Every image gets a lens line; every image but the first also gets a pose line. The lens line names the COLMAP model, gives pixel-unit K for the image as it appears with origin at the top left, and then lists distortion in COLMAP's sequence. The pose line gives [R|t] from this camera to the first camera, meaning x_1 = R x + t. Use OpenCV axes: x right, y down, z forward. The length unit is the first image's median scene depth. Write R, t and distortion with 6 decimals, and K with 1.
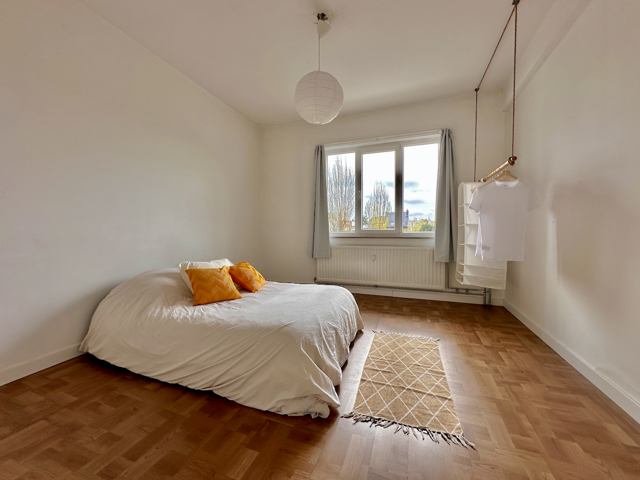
lens RADIAL K [[254.2, 0, 320.6], [0, 254.2, 240.1], [0, 0, 1]] dist [0.001733, 0.000095]
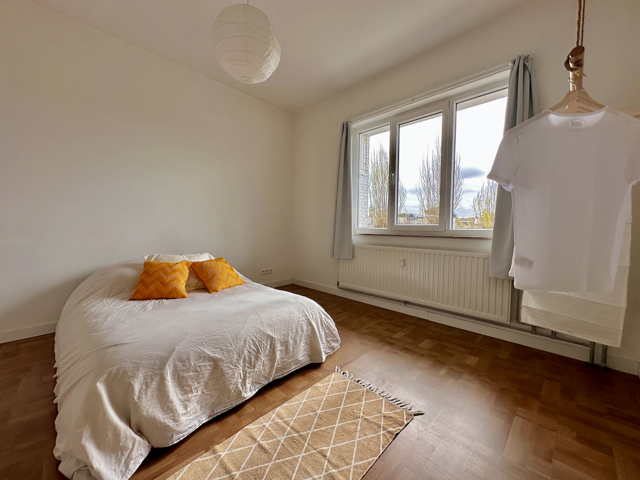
lens RADIAL K [[254.2, 0, 320.5], [0, 254.2, 239.2], [0, 0, 1]] dist [0.001733, 0.000095]
pose [[0.908942, 0.033978, -0.415535, 0.363786], [-0.030463, 0.999422, 0.015087, -0.004380], [0.415807, -0.001055, 0.909452, 0.285625]]
